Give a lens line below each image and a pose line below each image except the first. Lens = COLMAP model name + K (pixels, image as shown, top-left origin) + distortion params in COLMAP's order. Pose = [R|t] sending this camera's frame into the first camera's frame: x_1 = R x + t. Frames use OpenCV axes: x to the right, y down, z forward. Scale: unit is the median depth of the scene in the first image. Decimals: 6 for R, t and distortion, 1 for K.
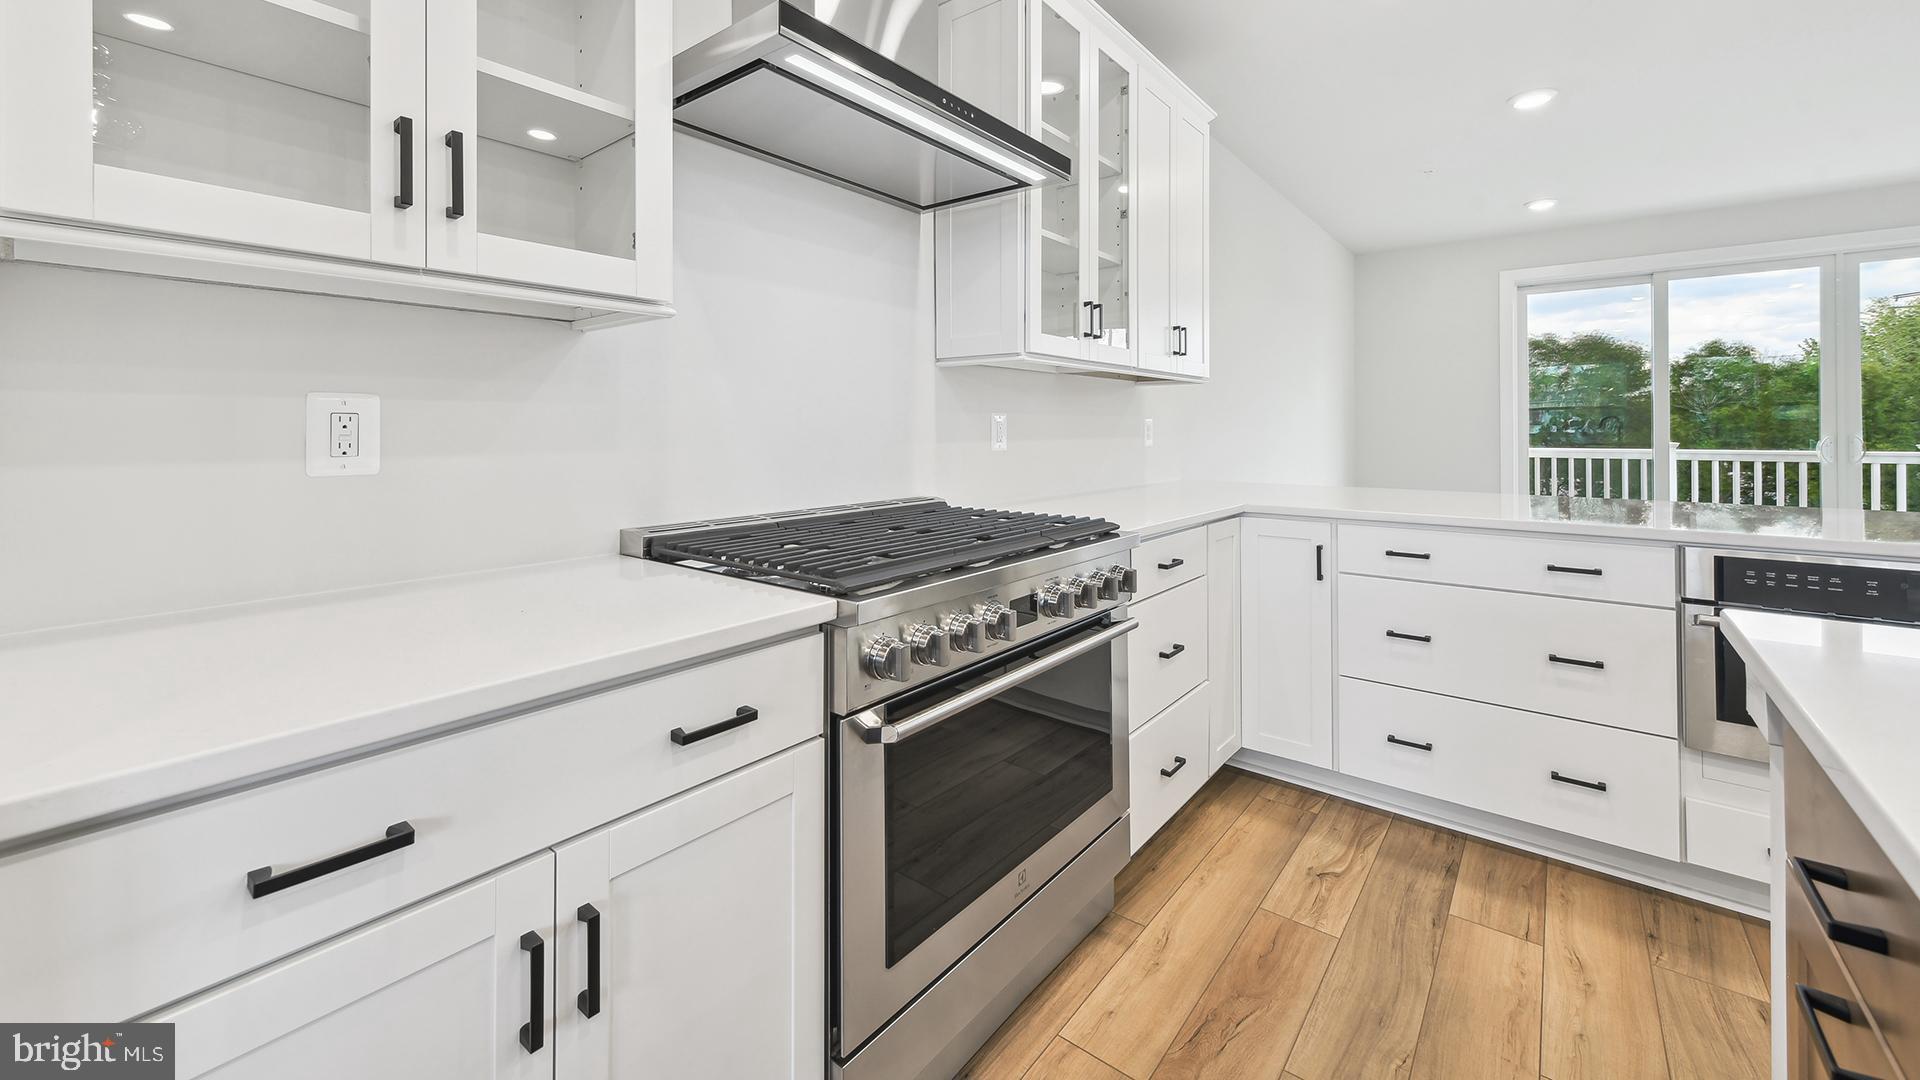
lens RADIAL K [[754.8, 0, 985.0], [0, 754.8, 438.3], [0, 0, 1]] dist [0.017541, 0.000099]
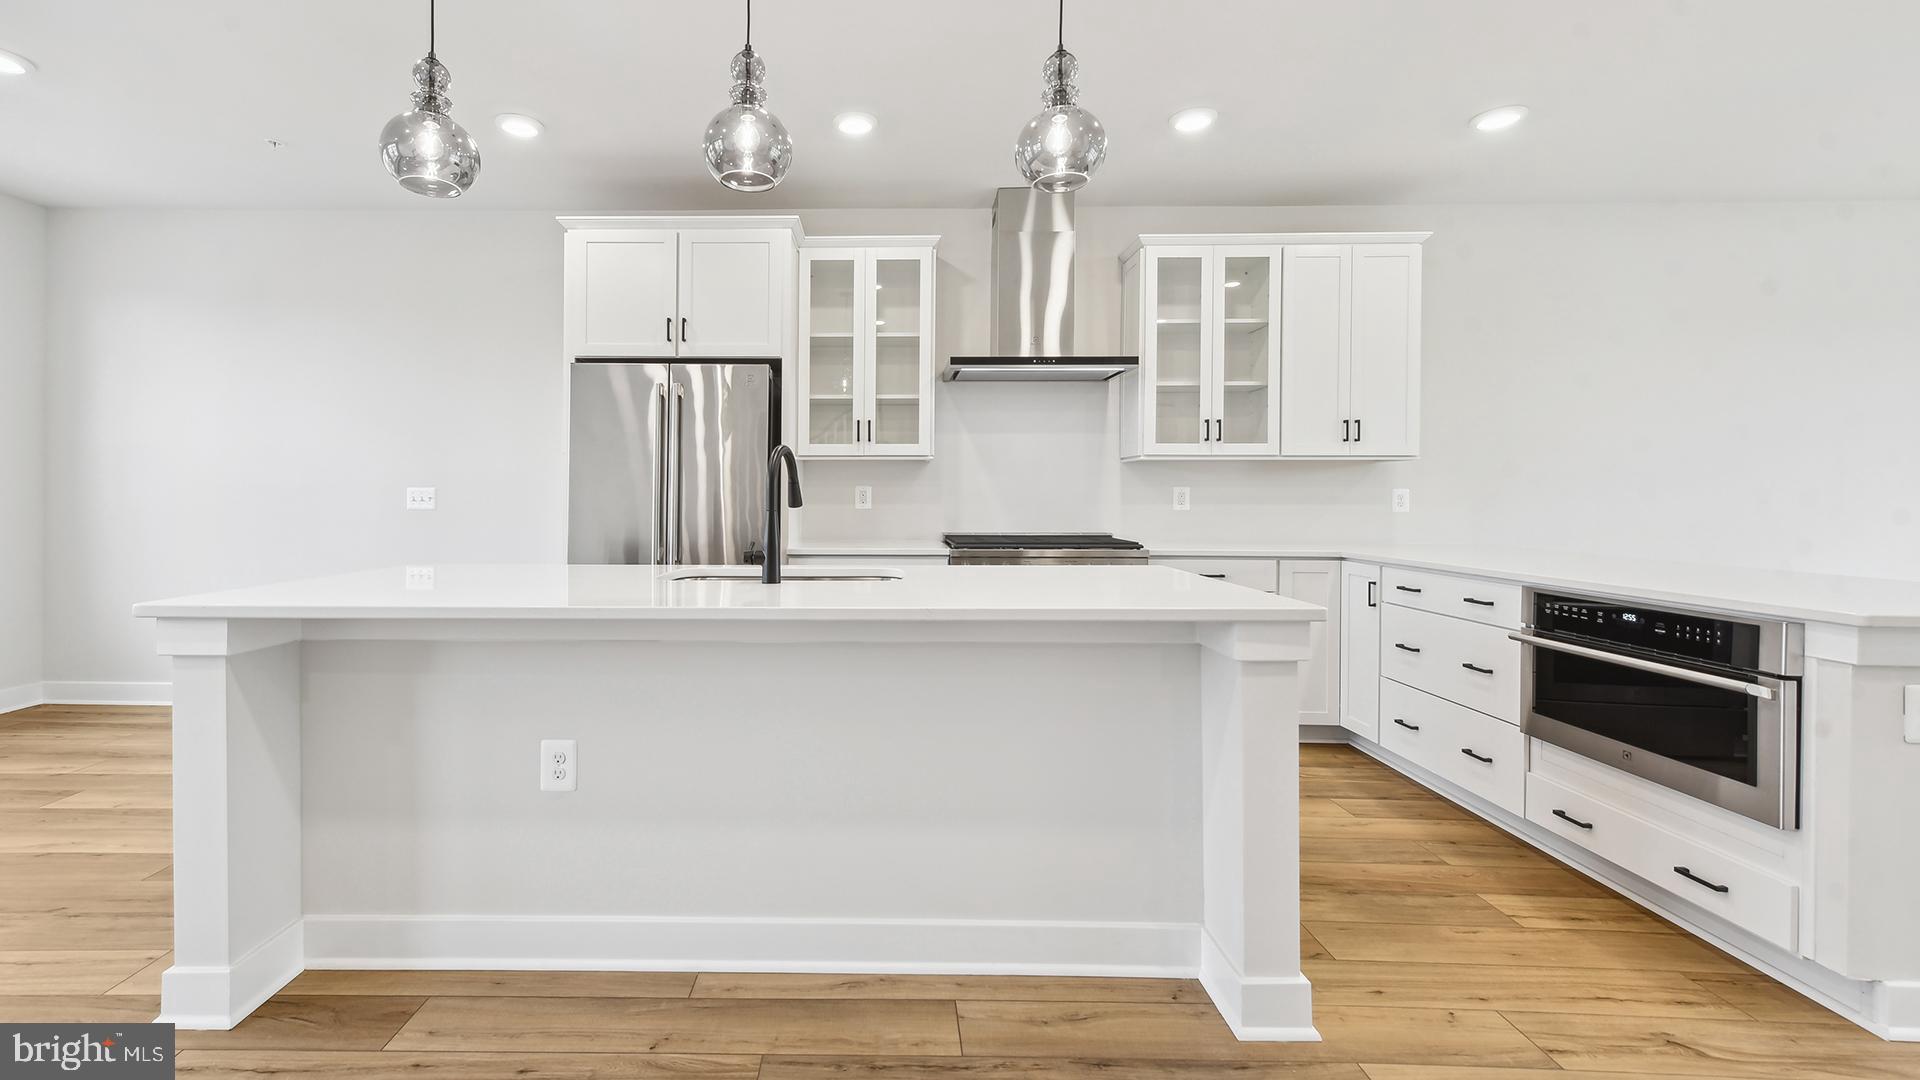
lens RADIAL K [[754.8, 0, 958.8], [0, 754.8, 530.6], [0, 0, 1]] dist [0.017541, 0.000099]
pose [[0.690132, 0.038962, -0.722634, 1.198813], [-0.012657, 0.999047, 0.041778, -0.001845], [0.723573, -0.019686, 0.689967, -0.662171]]
